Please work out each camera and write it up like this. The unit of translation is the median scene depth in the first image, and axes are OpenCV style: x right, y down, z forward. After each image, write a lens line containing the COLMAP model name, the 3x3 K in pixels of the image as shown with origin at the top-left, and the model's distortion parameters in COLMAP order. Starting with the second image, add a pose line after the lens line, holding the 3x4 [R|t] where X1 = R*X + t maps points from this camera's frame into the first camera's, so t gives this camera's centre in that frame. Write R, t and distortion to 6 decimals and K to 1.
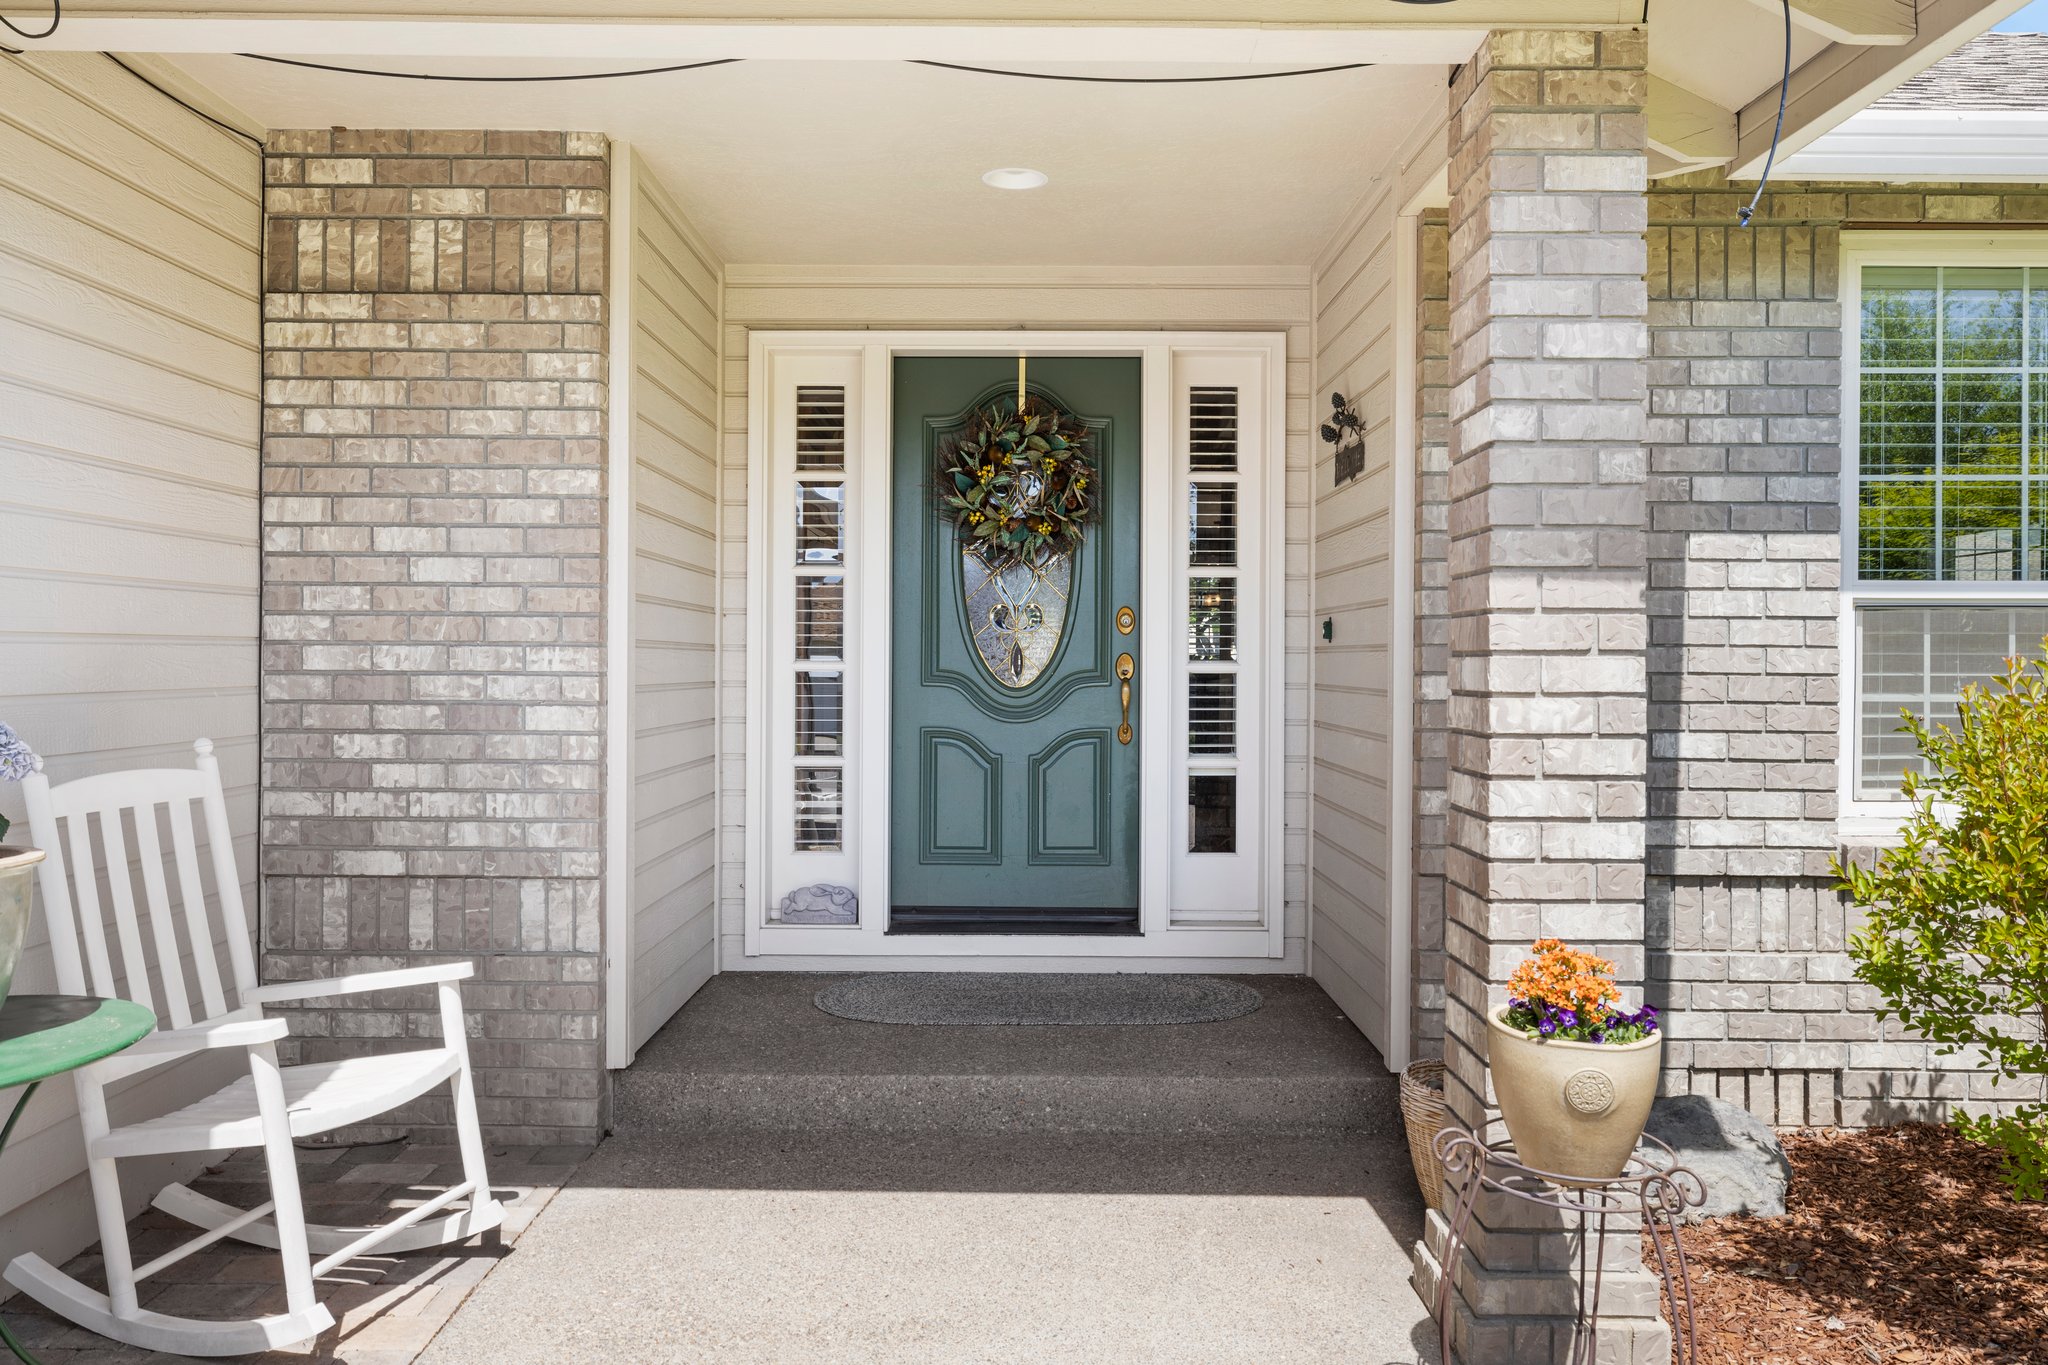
lens RADIAL K [[1446.1, 0, 1023.3], [0, 1446.1, 674.0], [0, 0, 1]] dist [0.000783, 0.000577]
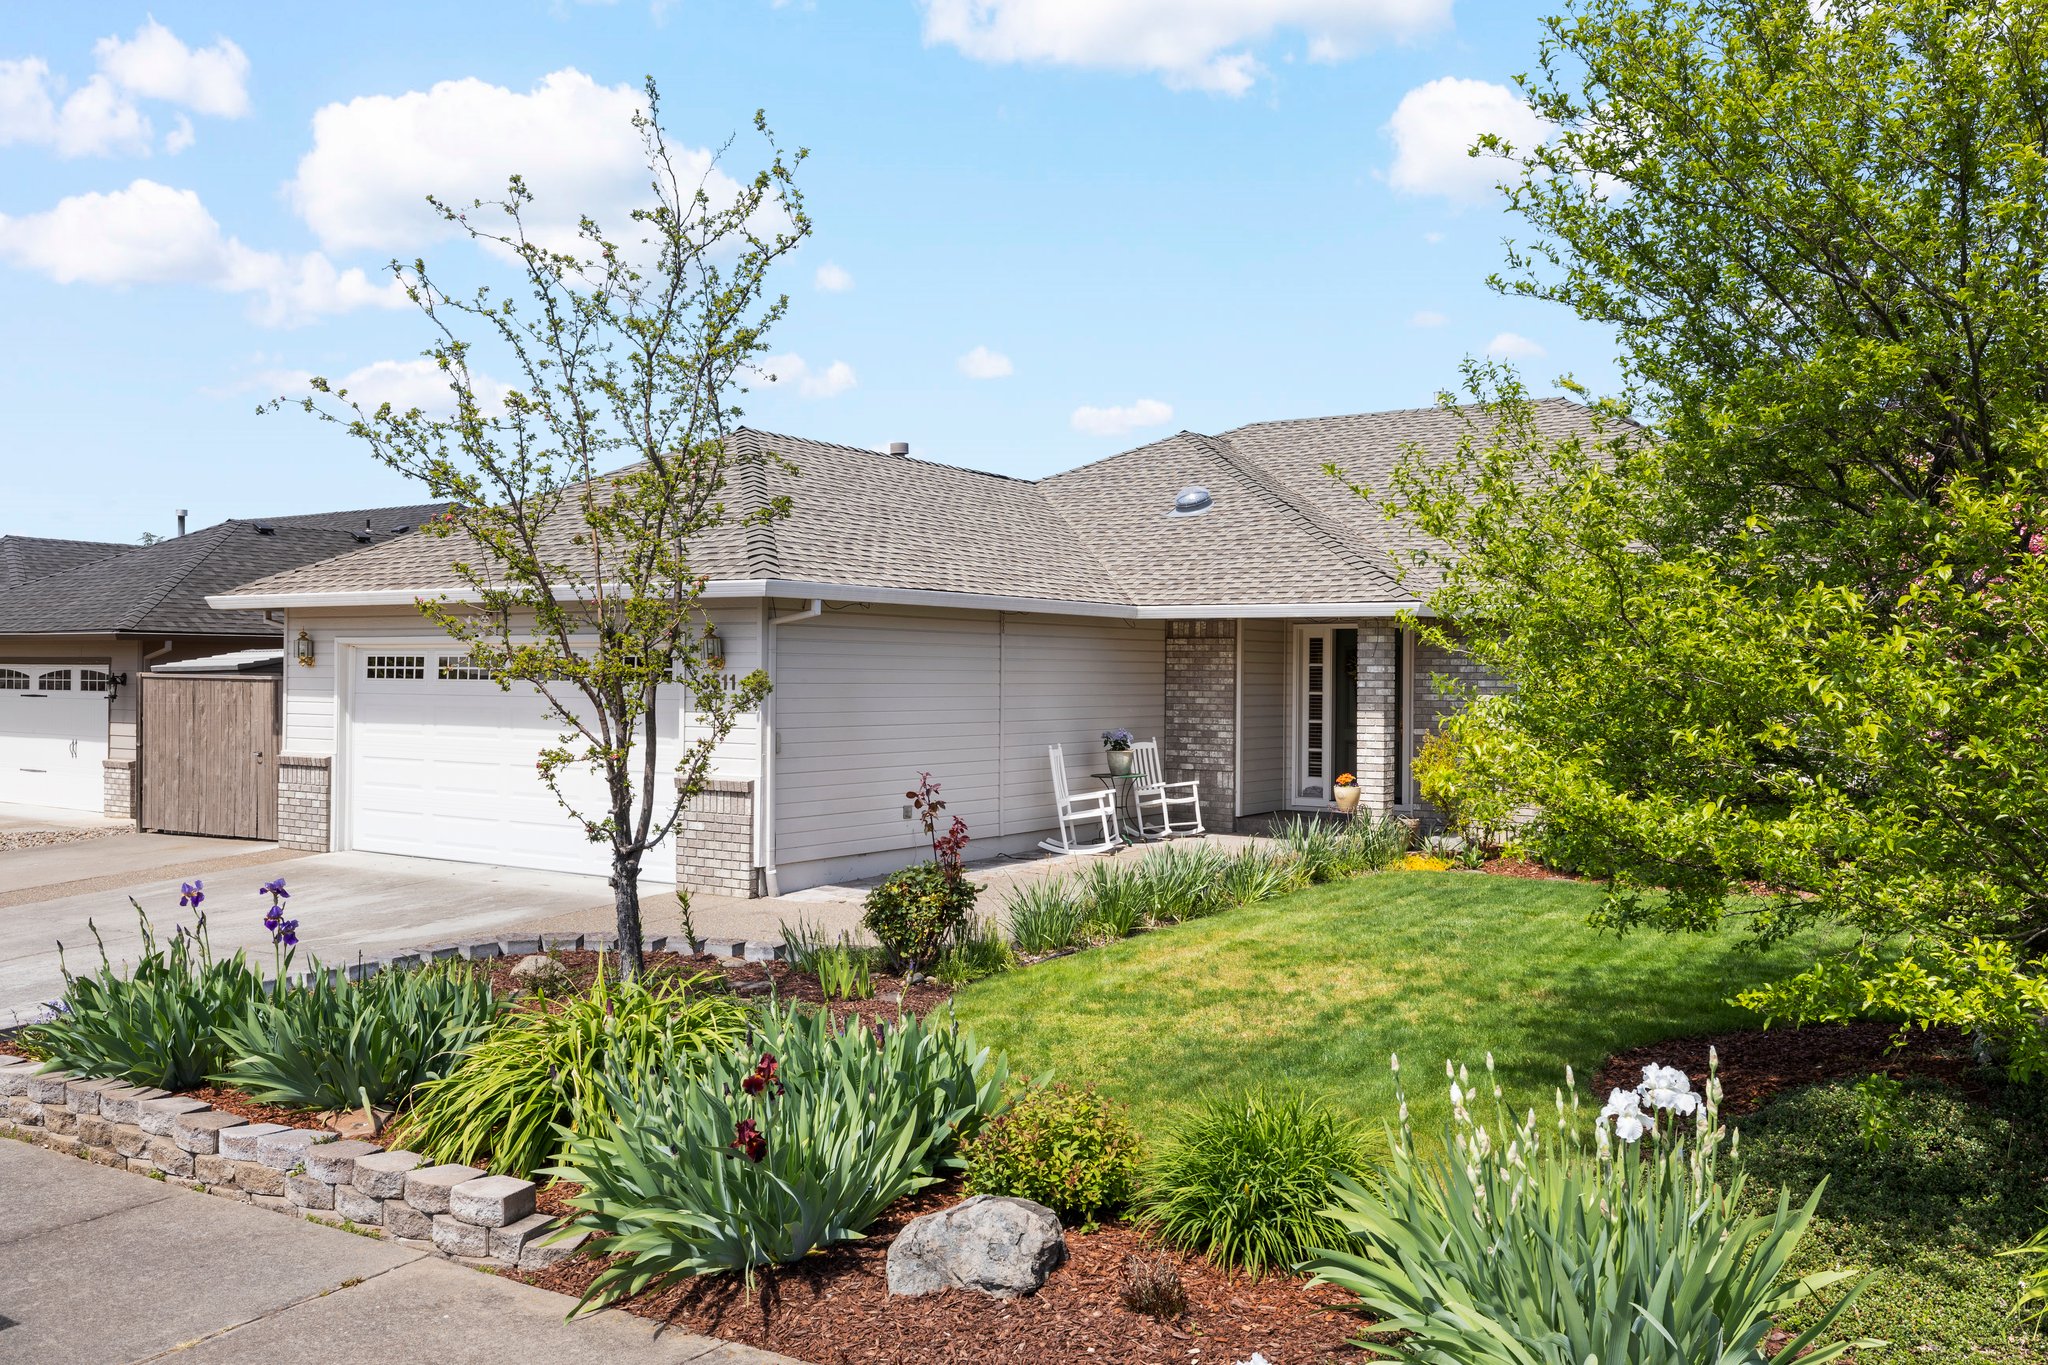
lens RADIAL K [[1659.6, 0, 1022.5], [0, 1659.6, 681.6], [0, 0, 1]] dist [-0.004316, -0.000787]
pose [[0.831506, 0.001915, -0.555512, 1.967487], [-0.005829, 0.999969, -0.005278, -0.100676], [0.555485, 0.007627, 0.831492, -3.533154]]
